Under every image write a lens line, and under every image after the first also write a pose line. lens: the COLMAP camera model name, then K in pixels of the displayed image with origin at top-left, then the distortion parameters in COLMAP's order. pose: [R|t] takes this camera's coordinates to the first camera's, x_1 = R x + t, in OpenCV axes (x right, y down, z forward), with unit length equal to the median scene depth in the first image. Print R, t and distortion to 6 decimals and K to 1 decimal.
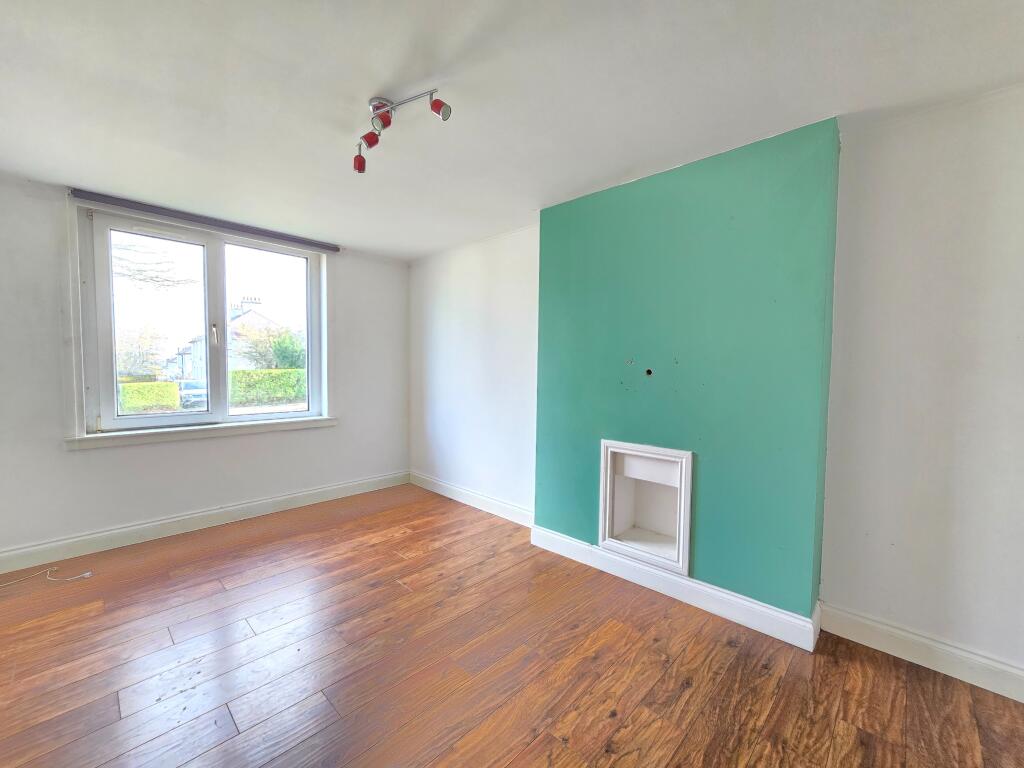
lens RADIAL K [[414.6, 0, 512.0], [0, 414.6, 386.8], [0, 0, 1]] dist [-0.000299, 0.000047]
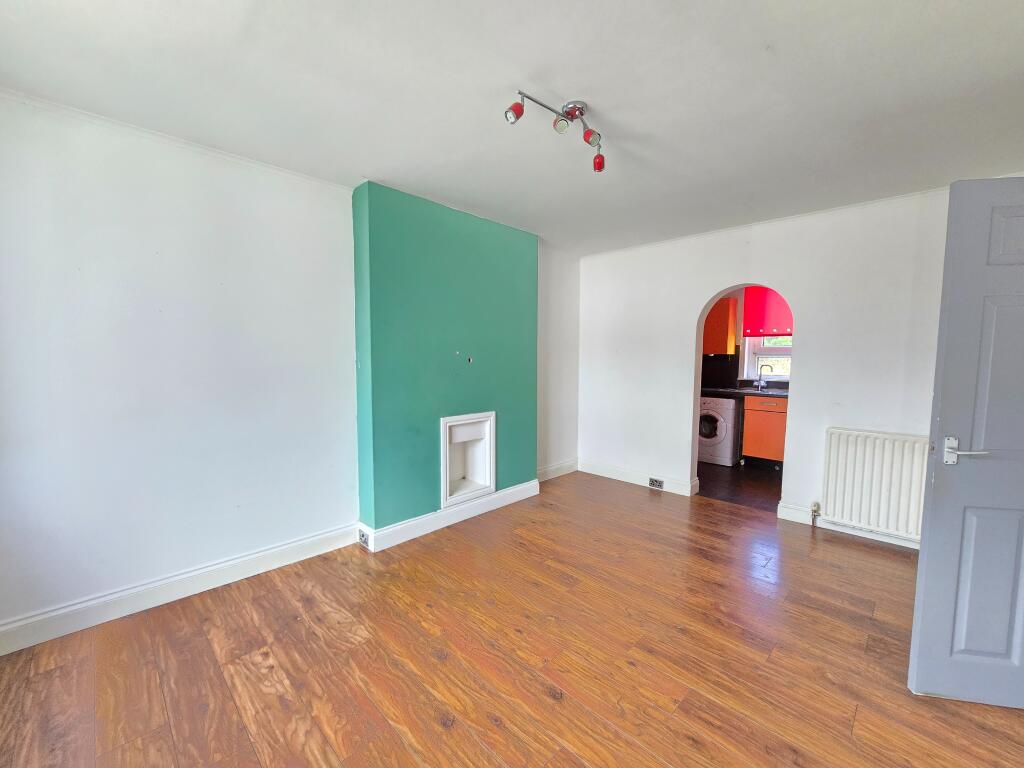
lens RADIAL K [[414.6, 0, 501.0], [0, 414.6, 382.9], [0, 0, 1]] dist [-0.000299, 0.000047]
pose [[0.045331, -0.077443, 0.995966, -0.958057], [0.042538, 0.996236, 0.075527, -0.055102], [-0.998066, 0.038943, 0.048454, 0.785248]]
